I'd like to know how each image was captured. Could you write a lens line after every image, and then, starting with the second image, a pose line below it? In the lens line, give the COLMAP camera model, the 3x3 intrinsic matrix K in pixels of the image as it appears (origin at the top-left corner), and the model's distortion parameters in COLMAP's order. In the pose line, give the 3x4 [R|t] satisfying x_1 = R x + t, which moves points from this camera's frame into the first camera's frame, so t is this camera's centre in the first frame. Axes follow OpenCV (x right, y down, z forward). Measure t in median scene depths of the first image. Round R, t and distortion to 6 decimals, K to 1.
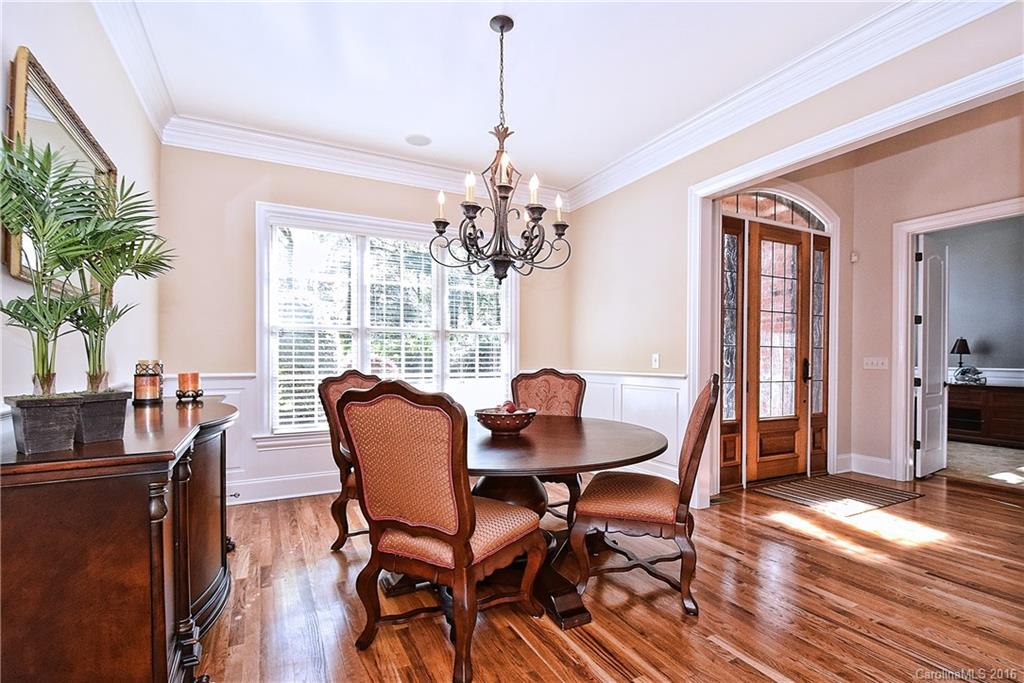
lens RADIAL K [[473.0, 0, 508.9], [0, 473.0, 351.8], [0, 0, 1]] dist [-0.001502, -0.000531]
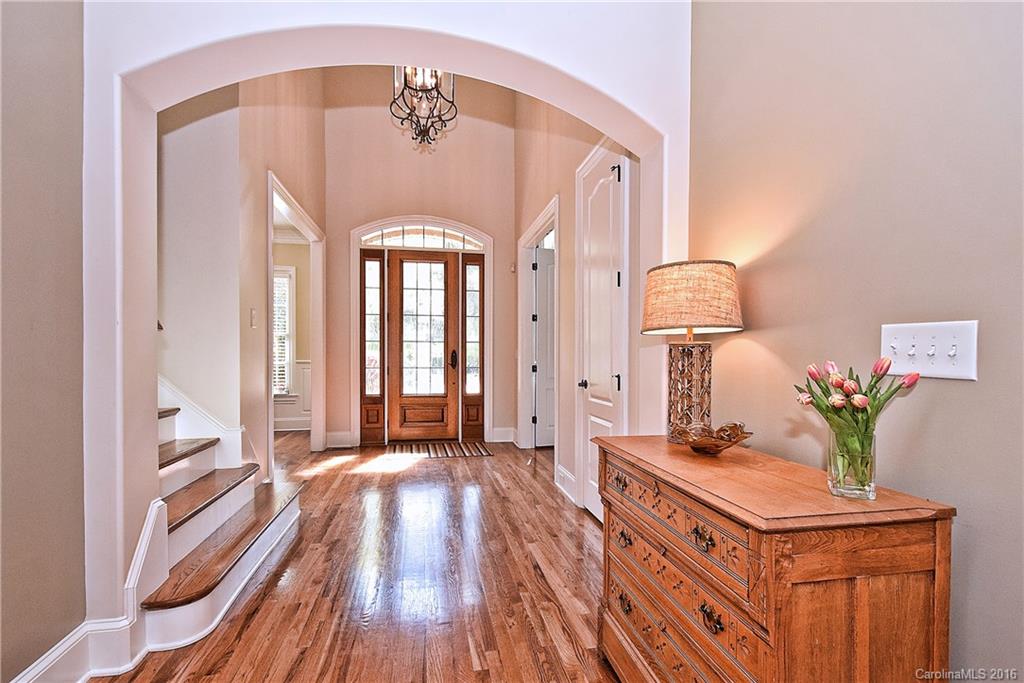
lens RADIAL K [[473.0, 0, 510.0], [0, 473.0, 349.2], [0, 0, 1]] dist [-0.001502, -0.000531]
pose [[0.956868, -0.009410, -0.290372, 1.187175], [0.008681, 0.999955, -0.003798, 0.018201], [0.290395, 0.001114, 0.956906, -0.202414]]
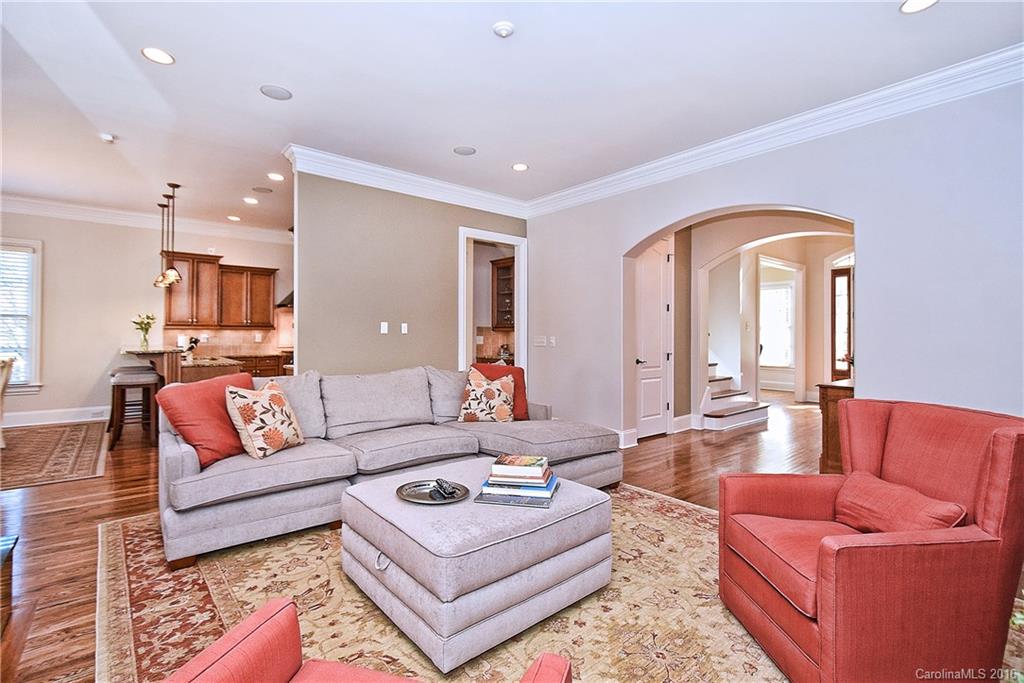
lens RADIAL K [[473.0, 0, 511.7], [0, 473.0, 336.3], [0, 0, 1]] dist [-0.001502, -0.000531]
pose [[0.220368, -0.001140, -0.975416, 1.989654], [0.005389, 0.999985, 0.000048, -0.003210], [0.975402, -0.005267, 0.220371, -0.758508]]
